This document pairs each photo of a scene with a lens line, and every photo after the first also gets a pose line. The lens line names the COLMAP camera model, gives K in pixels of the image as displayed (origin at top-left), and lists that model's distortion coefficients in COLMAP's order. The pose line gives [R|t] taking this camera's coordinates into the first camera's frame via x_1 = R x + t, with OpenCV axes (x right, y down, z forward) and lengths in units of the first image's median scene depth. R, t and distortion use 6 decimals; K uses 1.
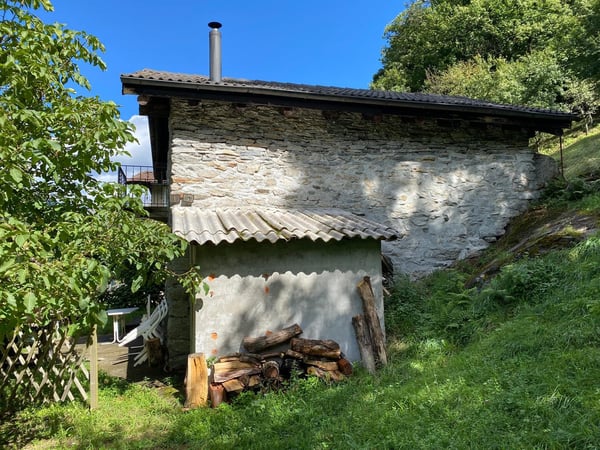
lens RADIAL K [[353.2, 0, 314.0], [0, 353.2, 221.8], [0, 0, 1]] dist [0.023433, -0.000913]
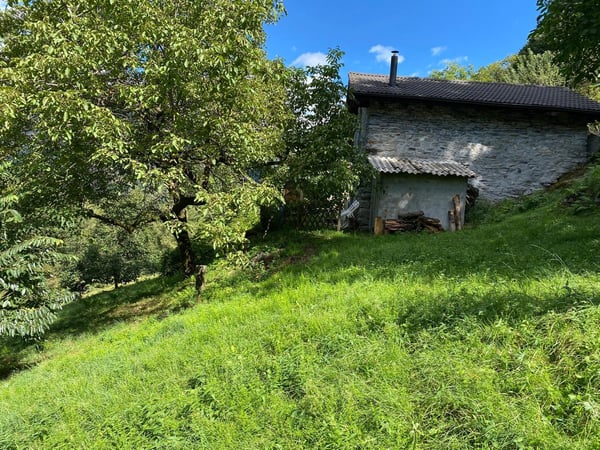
lens RADIAL K [[353.2, 0, 314.0], [0, 353.2, 221.8], [0, 0, 1]] dist [0.023433, -0.000913]
pose [[0.926142, 0.128707, -0.354536, 0.094984], [-0.071630, 0.982889, 0.169701, 0.012761], [0.370311, -0.131772, 0.919514, -1.029724]]
